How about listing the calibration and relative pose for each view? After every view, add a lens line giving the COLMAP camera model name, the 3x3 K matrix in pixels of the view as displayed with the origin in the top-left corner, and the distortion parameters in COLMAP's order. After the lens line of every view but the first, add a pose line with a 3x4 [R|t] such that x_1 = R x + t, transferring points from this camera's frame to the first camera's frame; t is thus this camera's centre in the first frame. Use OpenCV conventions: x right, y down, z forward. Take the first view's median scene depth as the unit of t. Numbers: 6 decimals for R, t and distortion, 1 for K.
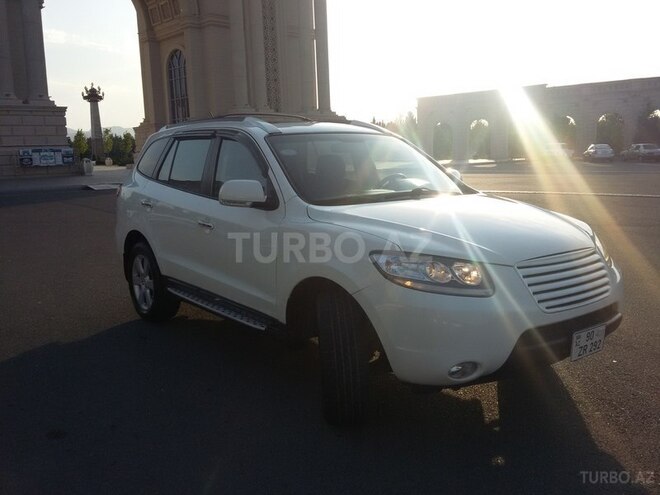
lens RADIAL K [[643.8, 0, 330.0], [0, 643.8, 247.5], [0, 0, 1]] dist [0.100404, -0.259412]
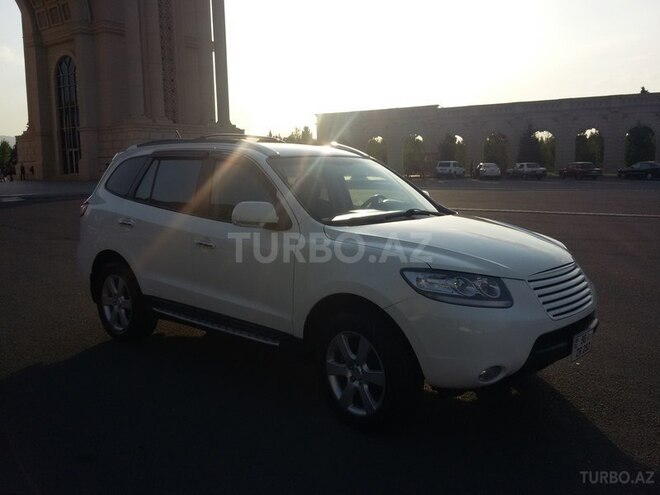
lens RADIAL K [[652.7, 0, 334.9], [0, 652.7, 245.8], [0, 0, 1]] dist [0.099749, -0.267535]
pose [[0.981725, -0.008373, 0.190121, -0.154655], [0.012744, 0.999682, -0.021779, -0.006384], [-0.189879, 0.023804, 0.981519, -0.045119]]
